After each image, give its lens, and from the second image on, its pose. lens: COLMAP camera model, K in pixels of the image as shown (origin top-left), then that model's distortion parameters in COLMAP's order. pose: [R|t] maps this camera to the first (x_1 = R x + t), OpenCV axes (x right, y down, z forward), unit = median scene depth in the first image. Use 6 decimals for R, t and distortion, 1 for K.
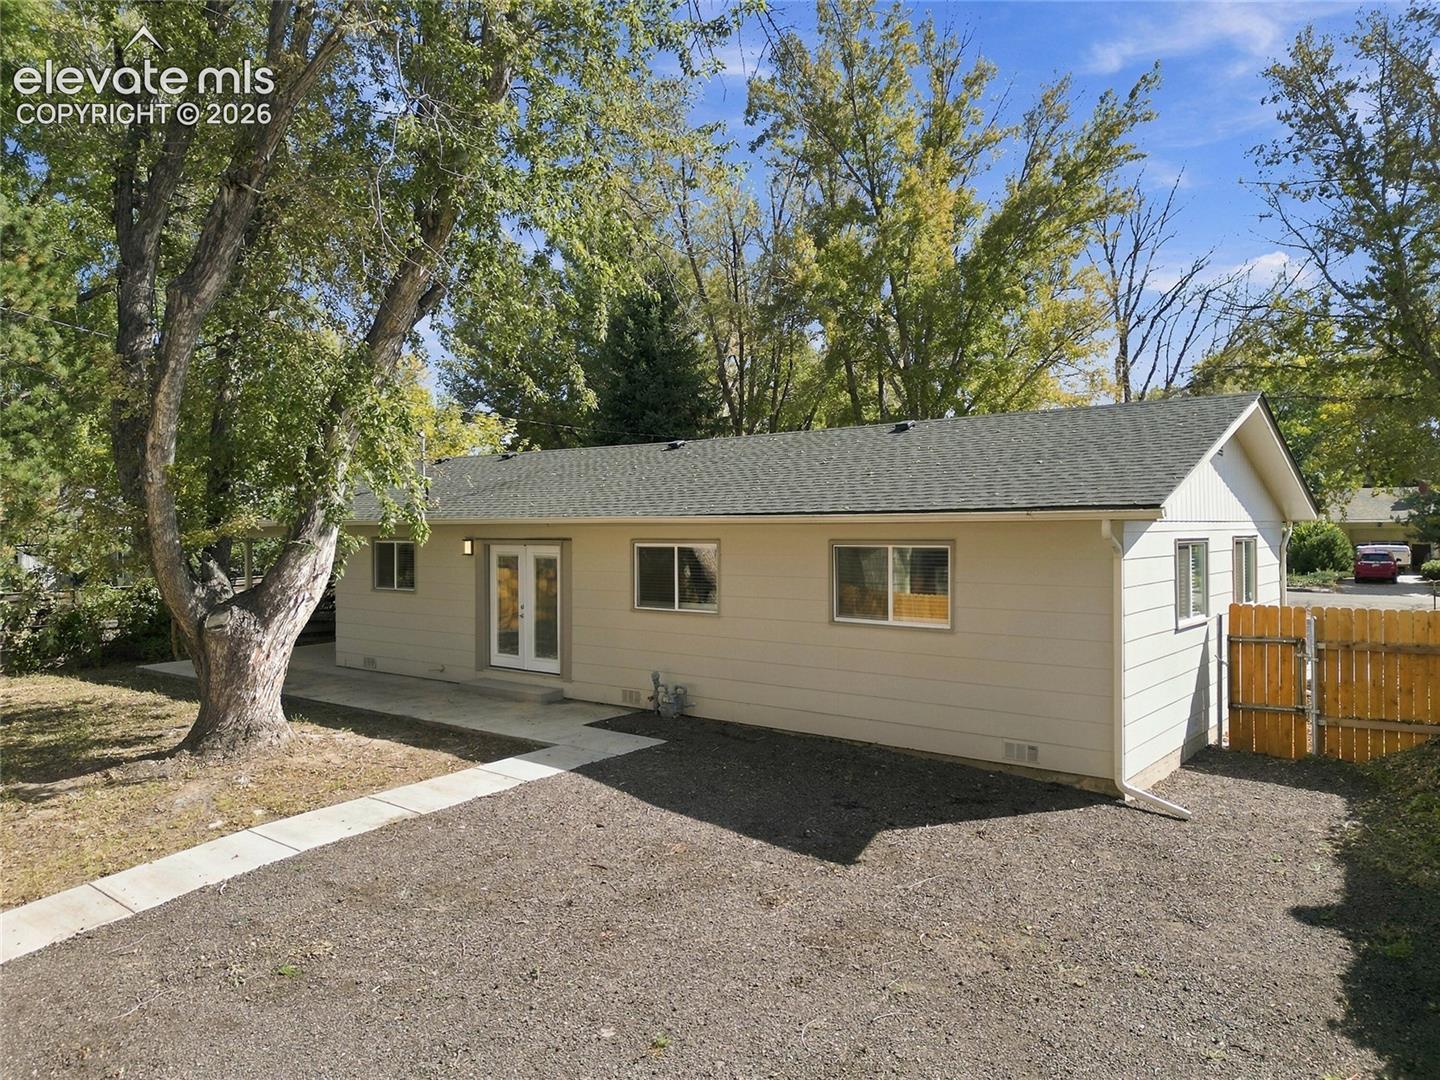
lens RADIAL K [[981.0, 0, 720.0], [0, 981.0, 540.0], [0, 0, 1]] dist [0.038201, 0.000717]
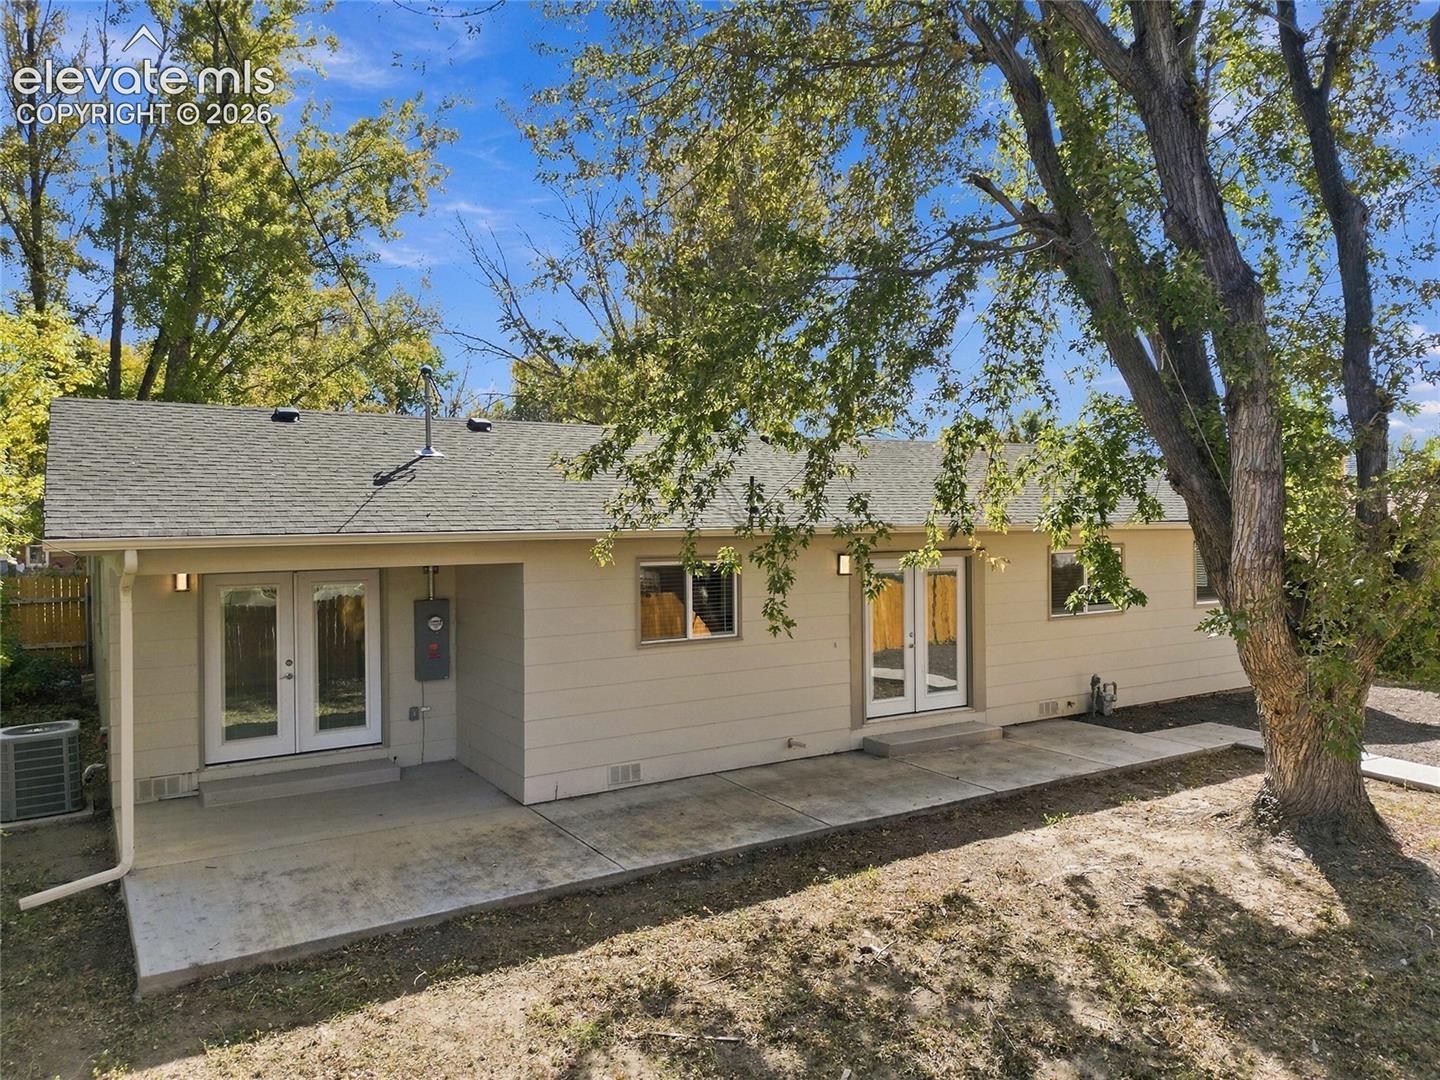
lens RADIAL K [[981.0, 0, 720.0], [0, 981.0, 540.0], [0, 0, 1]] dist [0.038201, 0.000717]
pose [[0.294407, 0.004658, 0.955669, -0.982293], [0.015671, 0.999830, -0.009701, -0.005045], [-0.955552, 0.017833, 0.294284, 0.872191]]
